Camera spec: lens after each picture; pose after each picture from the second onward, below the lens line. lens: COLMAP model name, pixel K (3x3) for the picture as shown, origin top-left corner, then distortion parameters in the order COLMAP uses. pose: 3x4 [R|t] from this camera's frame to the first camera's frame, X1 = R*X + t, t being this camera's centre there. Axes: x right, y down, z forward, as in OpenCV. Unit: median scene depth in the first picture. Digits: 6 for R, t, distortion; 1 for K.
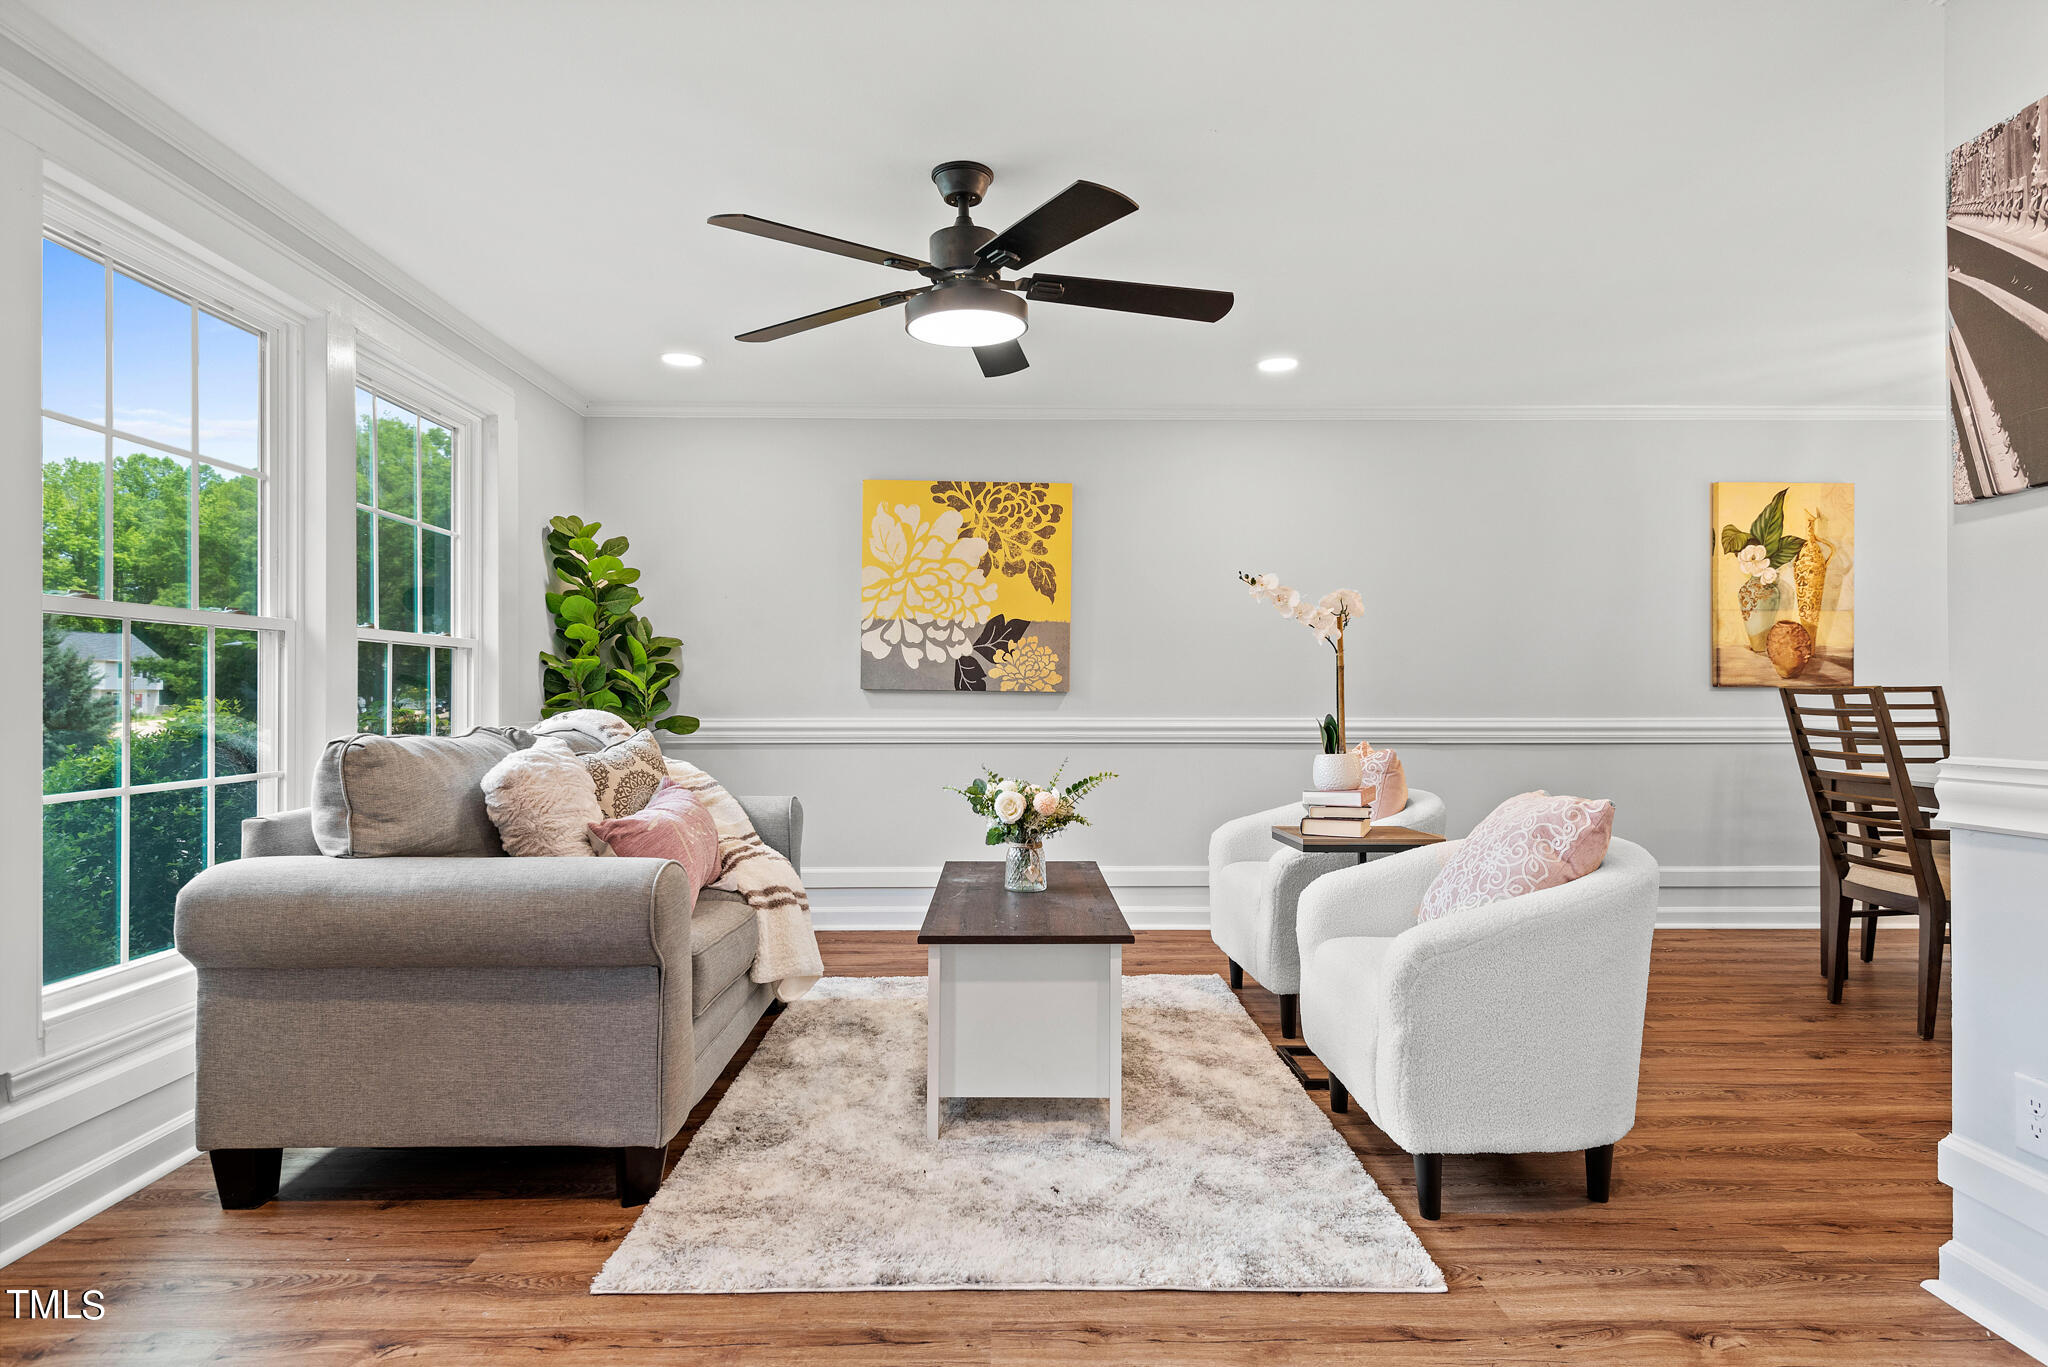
lens RADIAL K [[1104.5, 0, 1024.9], [0, 1104.5, 689.6], [0, 0, 1]] dist [0.044819, -0.030333]
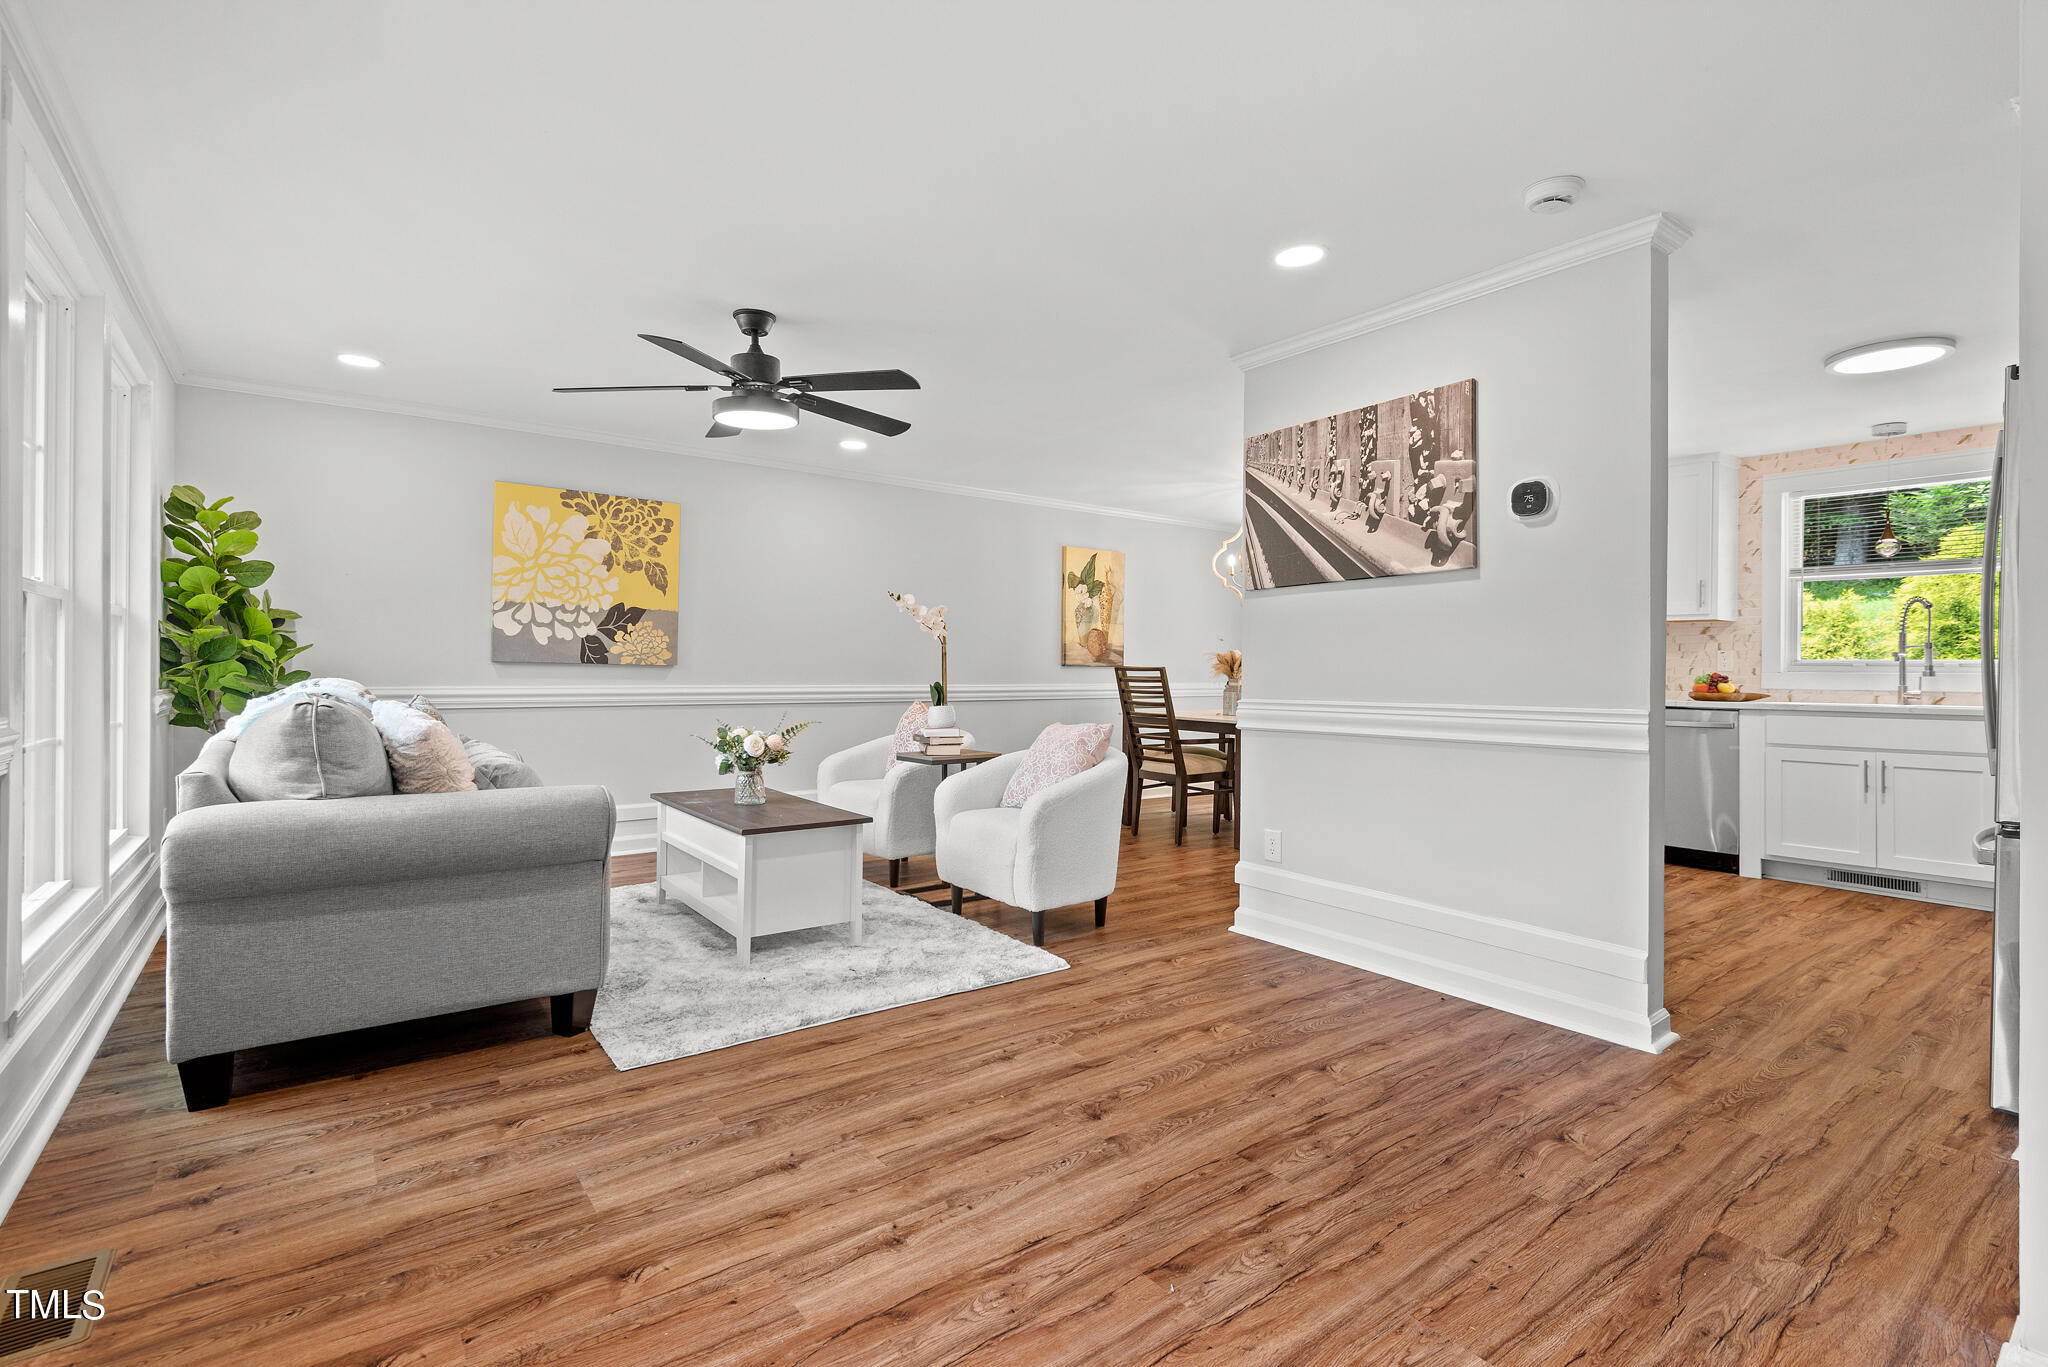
lens RADIAL K [[940.6, 0, 1020.5], [0, 940.6, 677.6], [0, 0, 1]] dist [0.021461, -0.018472]
pose [[0.812089, 0.002298, 0.583529, -0.423965], [-0.010923, 0.999877, 0.011264, -0.000781], [-0.583432, -0.015521, 0.812014, -0.194753]]
